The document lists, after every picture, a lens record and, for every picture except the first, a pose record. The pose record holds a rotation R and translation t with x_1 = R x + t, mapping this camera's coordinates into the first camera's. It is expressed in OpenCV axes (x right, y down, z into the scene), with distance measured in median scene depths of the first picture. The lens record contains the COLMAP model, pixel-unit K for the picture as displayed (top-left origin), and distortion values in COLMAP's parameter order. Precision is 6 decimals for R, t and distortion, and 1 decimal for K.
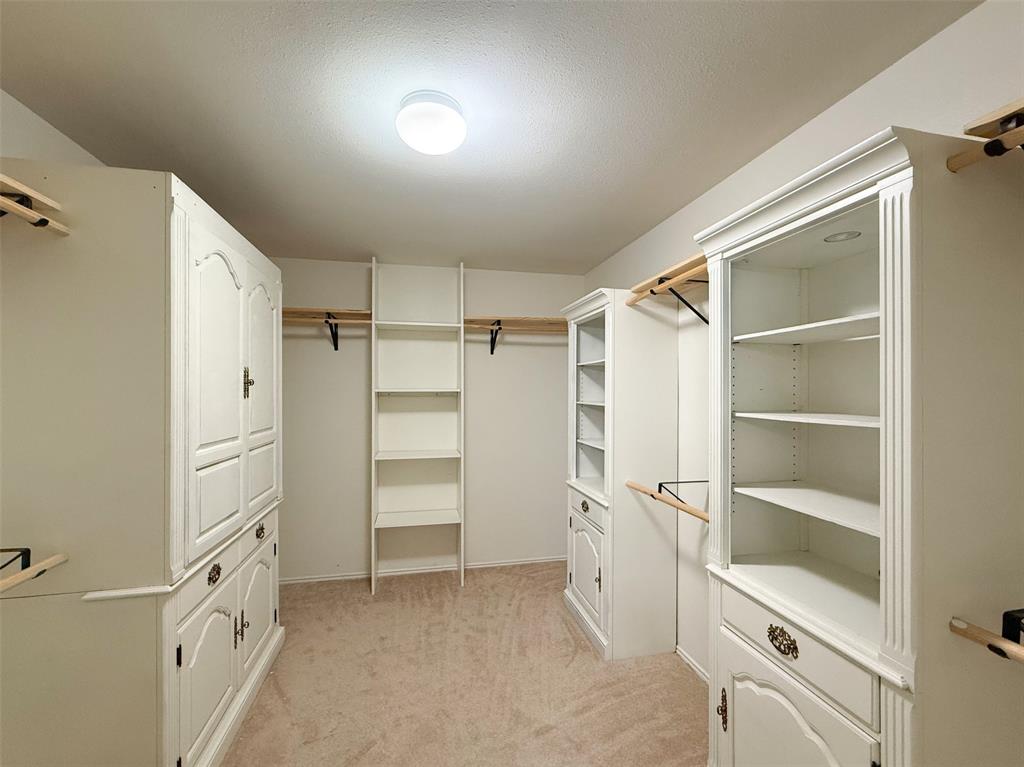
lens RADIAL K [[414.0, 0, 511.8], [0, 414.0, 388.0], [0, 0, 1]] dist [0.001974, -0.000035]
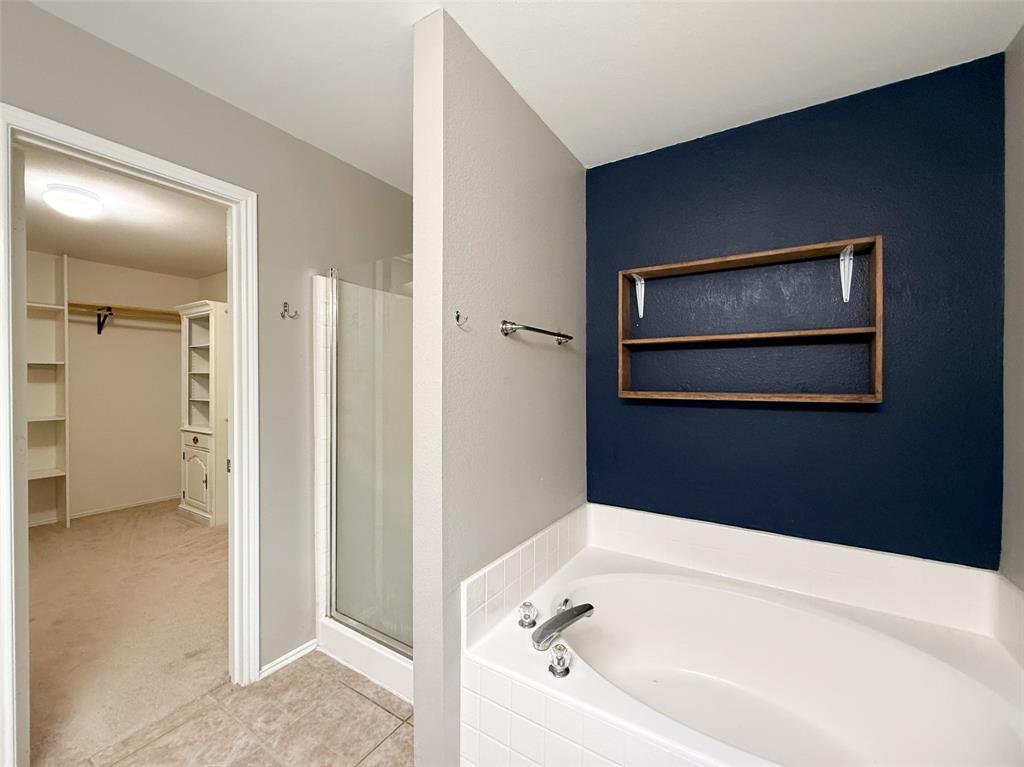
lens RADIAL K [[414.0, 0, 518.7], [0, 414.0, 381.6], [0, 0, 1]] dist [0.001974, -0.000035]
pose [[0.691438, -0.004886, 0.722419, -0.083397], [0.000974, 0.999983, 0.005831, 0.053519], [-0.722435, -0.003328, 0.691431, -0.755040]]
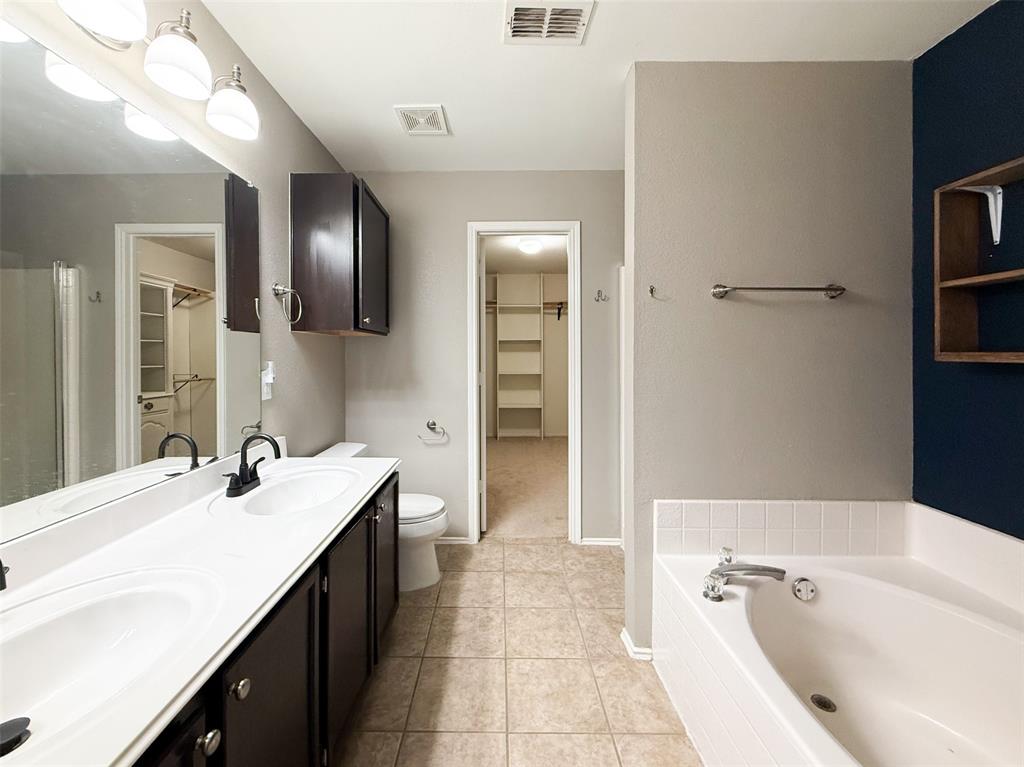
lens RADIAL K [[442.0, 0, 504.0], [0, 442.0, 357.6], [0, 0, 1]] dist [0.004730, 0.000581]
pose [[0.977957, -0.001026, -0.208805, 0.136531], [0.002610, 0.999970, 0.007308, 0.075352], [0.208791, -0.007692, 0.977930, -1.056127]]
